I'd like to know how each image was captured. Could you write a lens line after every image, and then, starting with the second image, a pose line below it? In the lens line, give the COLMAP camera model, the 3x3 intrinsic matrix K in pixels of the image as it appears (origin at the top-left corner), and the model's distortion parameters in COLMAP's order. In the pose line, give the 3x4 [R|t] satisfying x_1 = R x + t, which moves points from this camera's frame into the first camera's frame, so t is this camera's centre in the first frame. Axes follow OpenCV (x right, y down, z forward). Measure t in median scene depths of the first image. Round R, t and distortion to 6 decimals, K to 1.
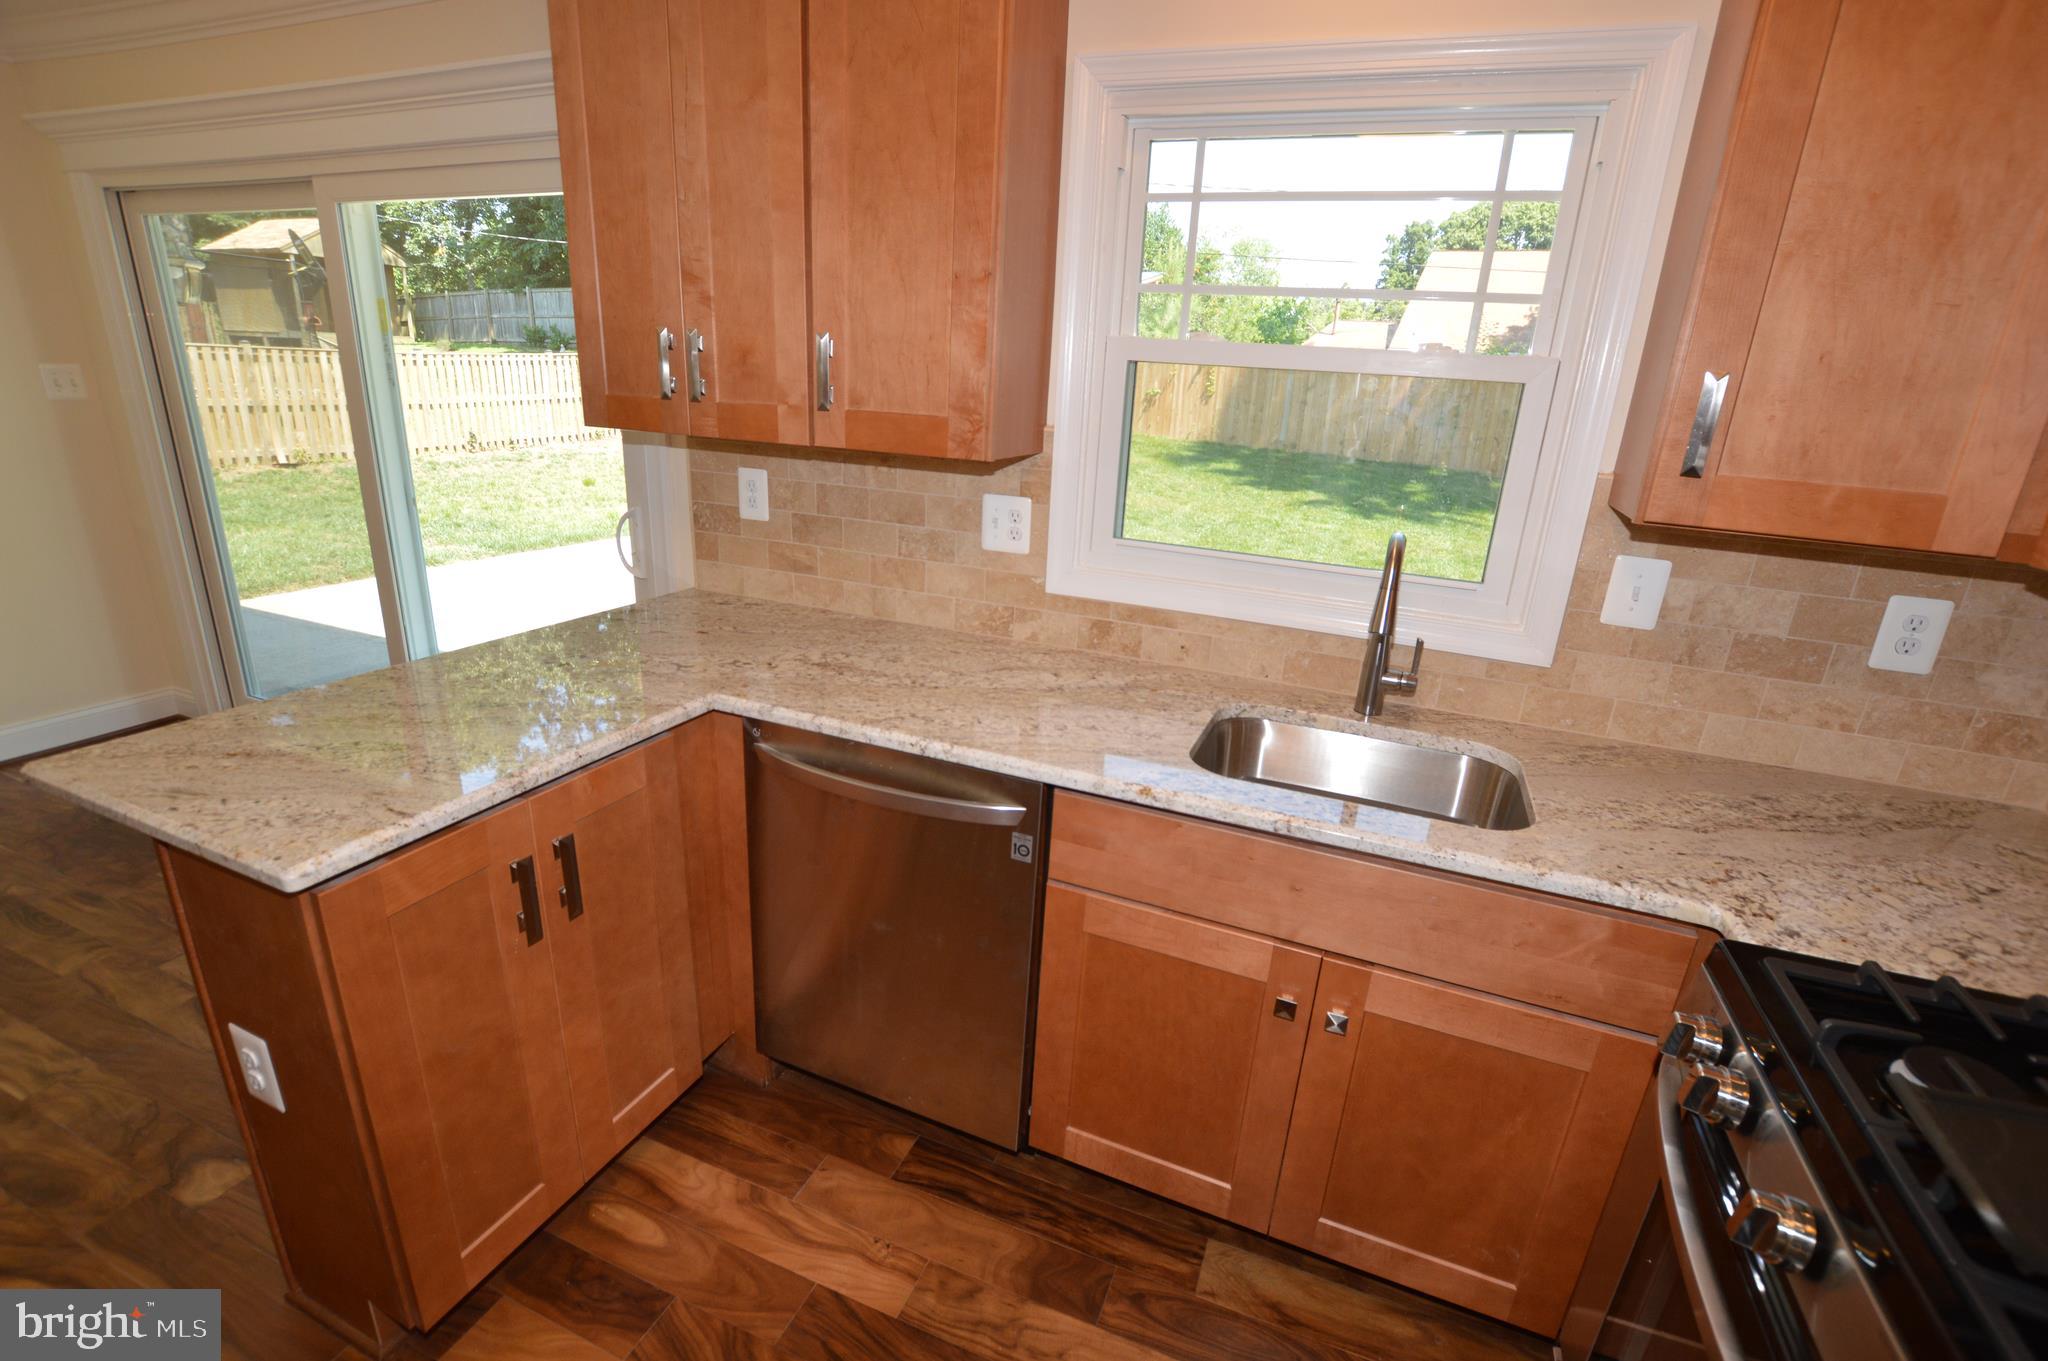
lens RADIAL K [[911.9, 0, 1032.0], [0, 911.9, 680.2], [0, 0, 1]] dist [-0.034104, 0.004928]
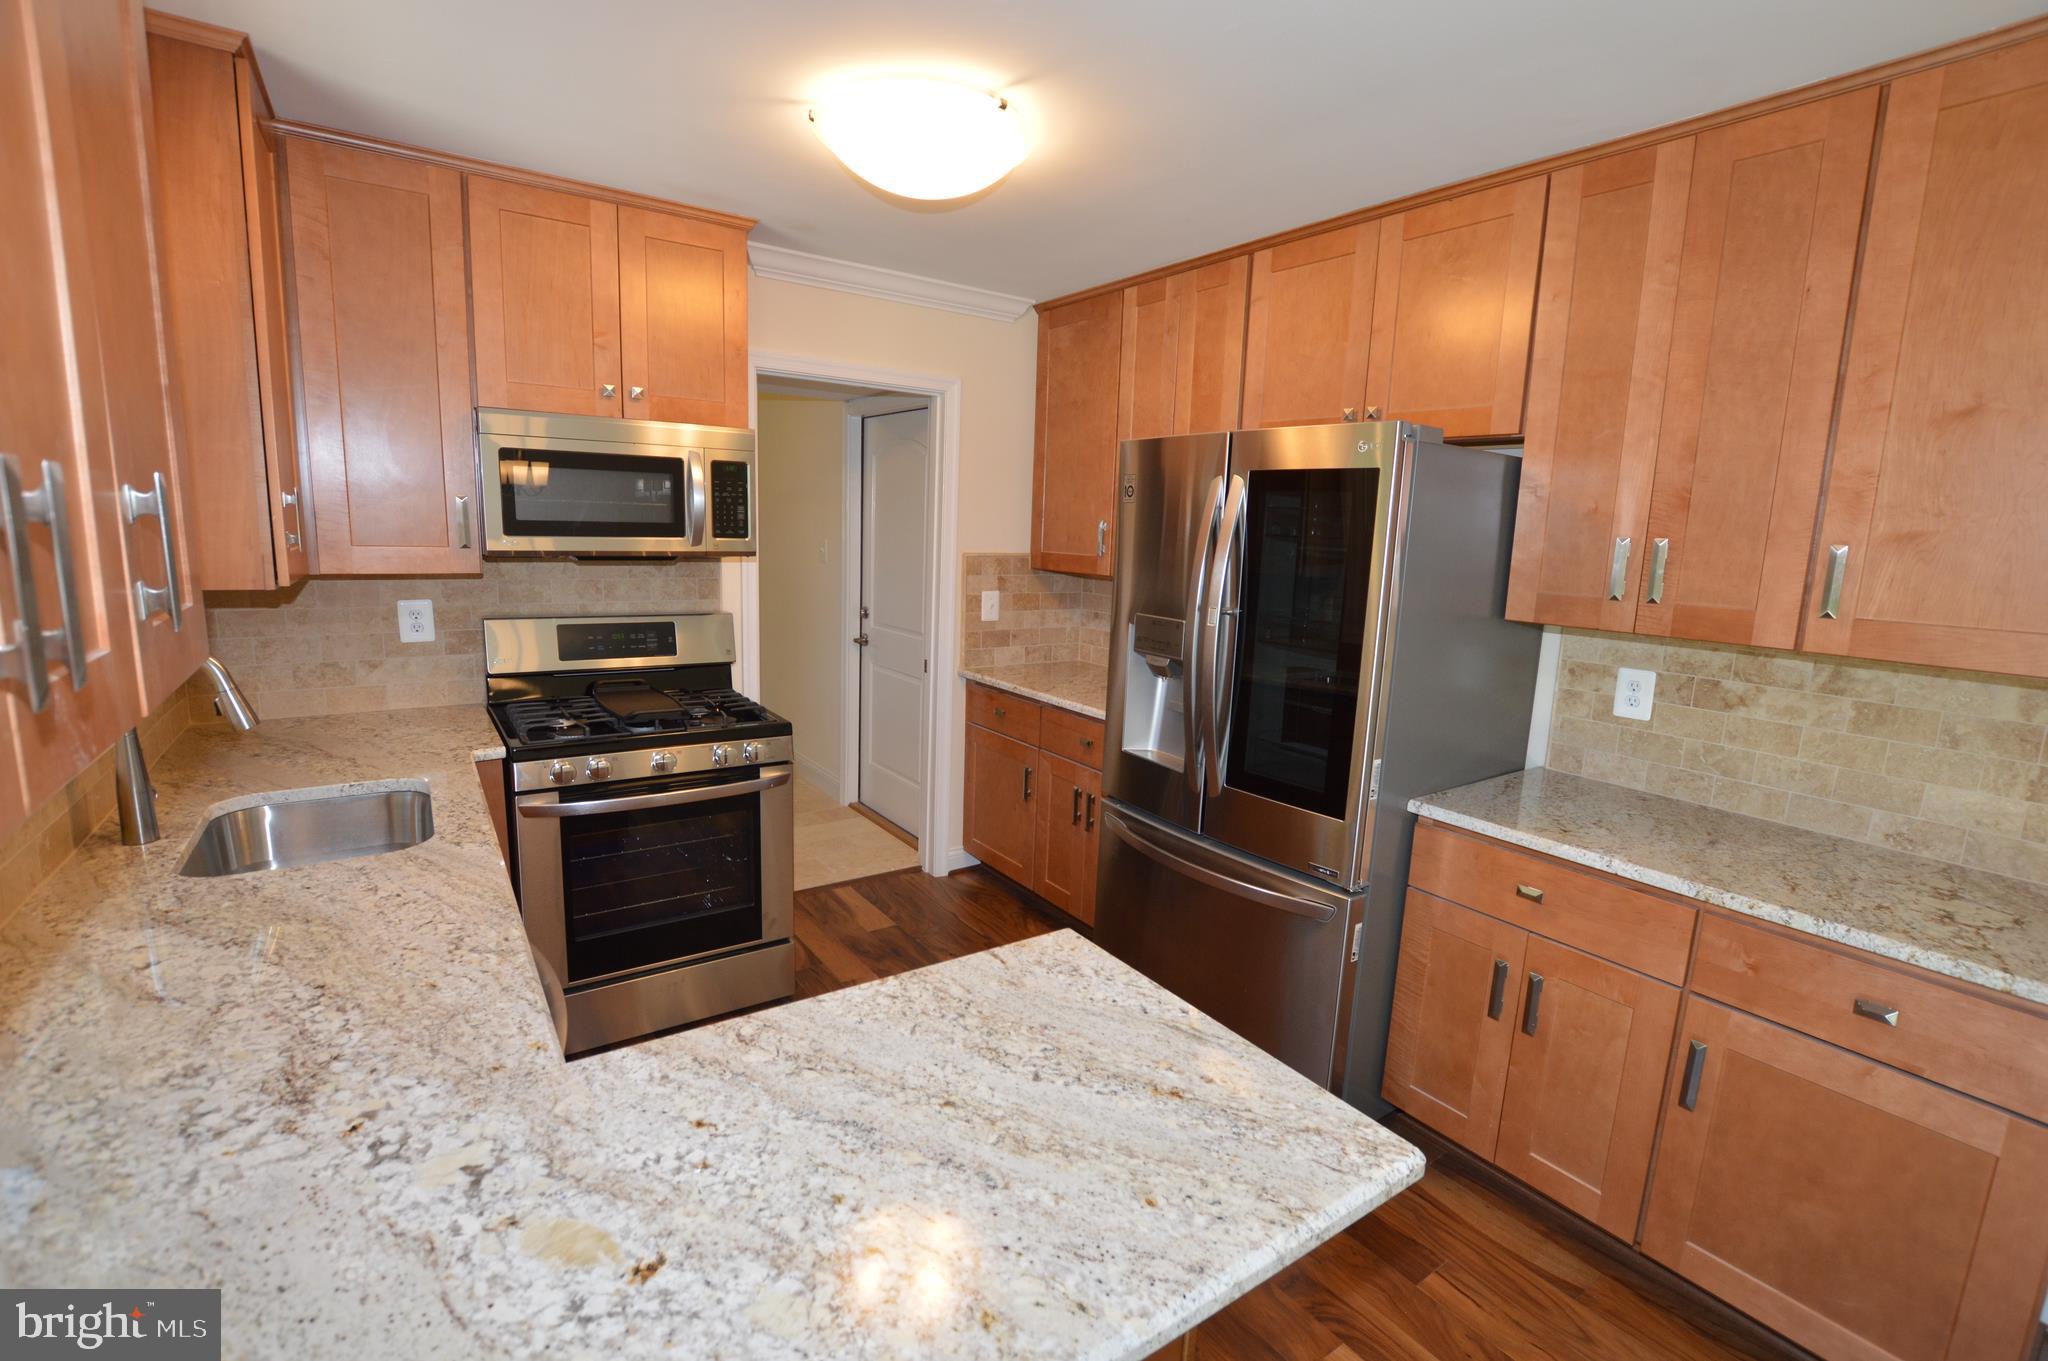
lens RADIAL K [[911.9, 0, 1033.8], [0, 911.9, 683.0], [0, 0, 1]] dist [-0.034104, 0.004928]
pose [[-0.835051, -0.178095, 0.520549, -0.877833], [0.093316, 0.886600, 0.453026, -0.454846], [-0.542200, 0.426875, -0.723738, 1.138009]]
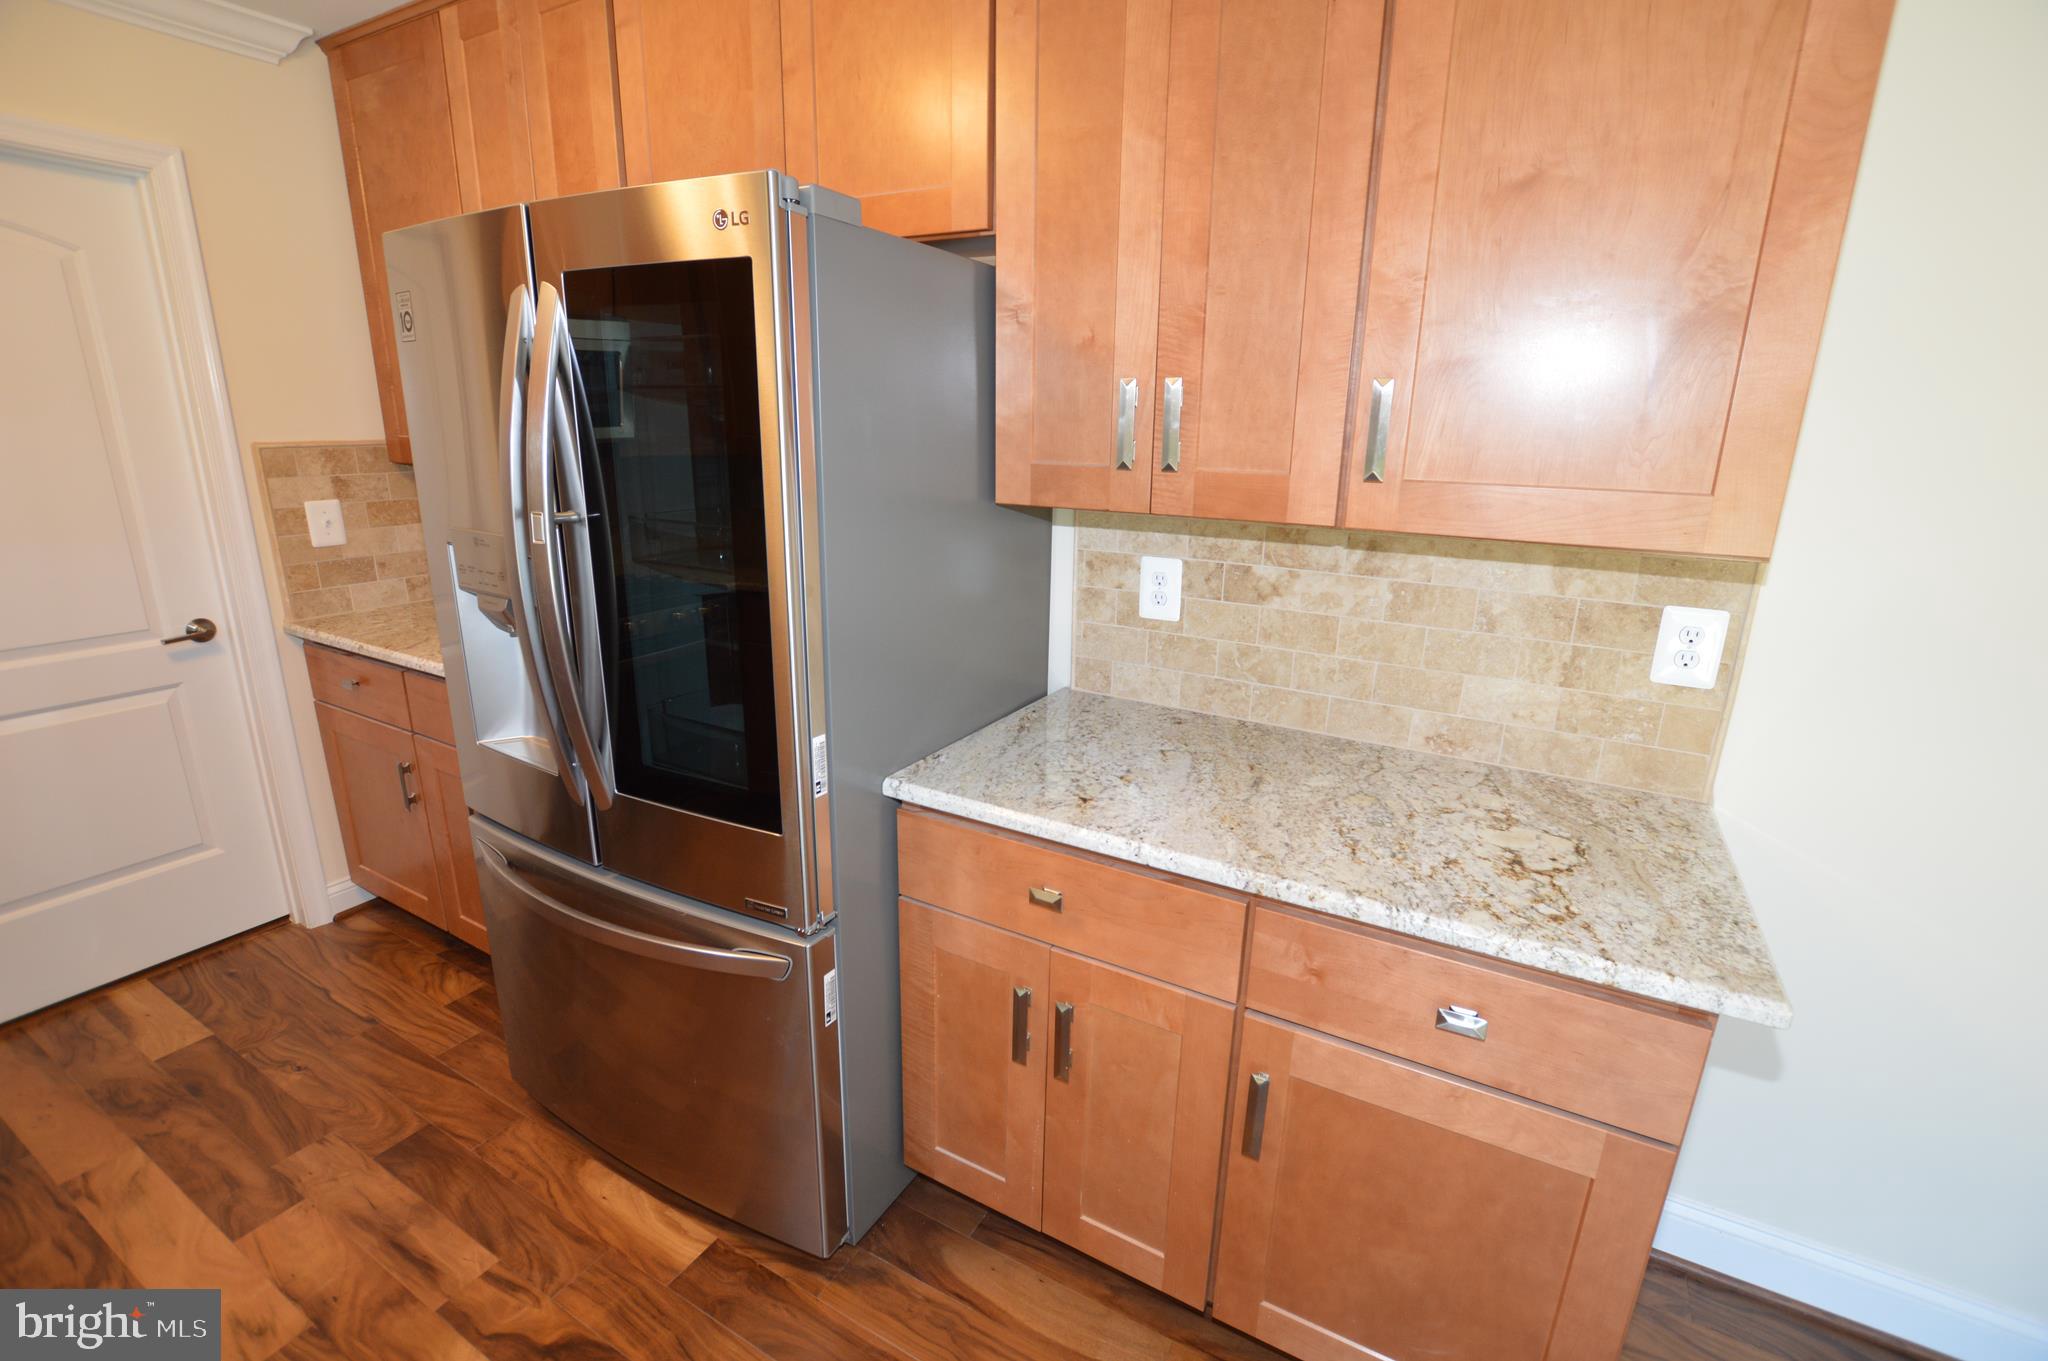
lens RADIAL K [[911.9, 0, 1031.7], [0, 911.9, 682.2], [0, 0, 1]] dist [-0.034104, 0.004928]
pose [[-0.987942, -0.110392, 0.108553, -0.910458], [-0.029140, 0.821196, 0.569902, -0.262491], [-0.152056, 0.559867, -0.814511, 0.637883]]
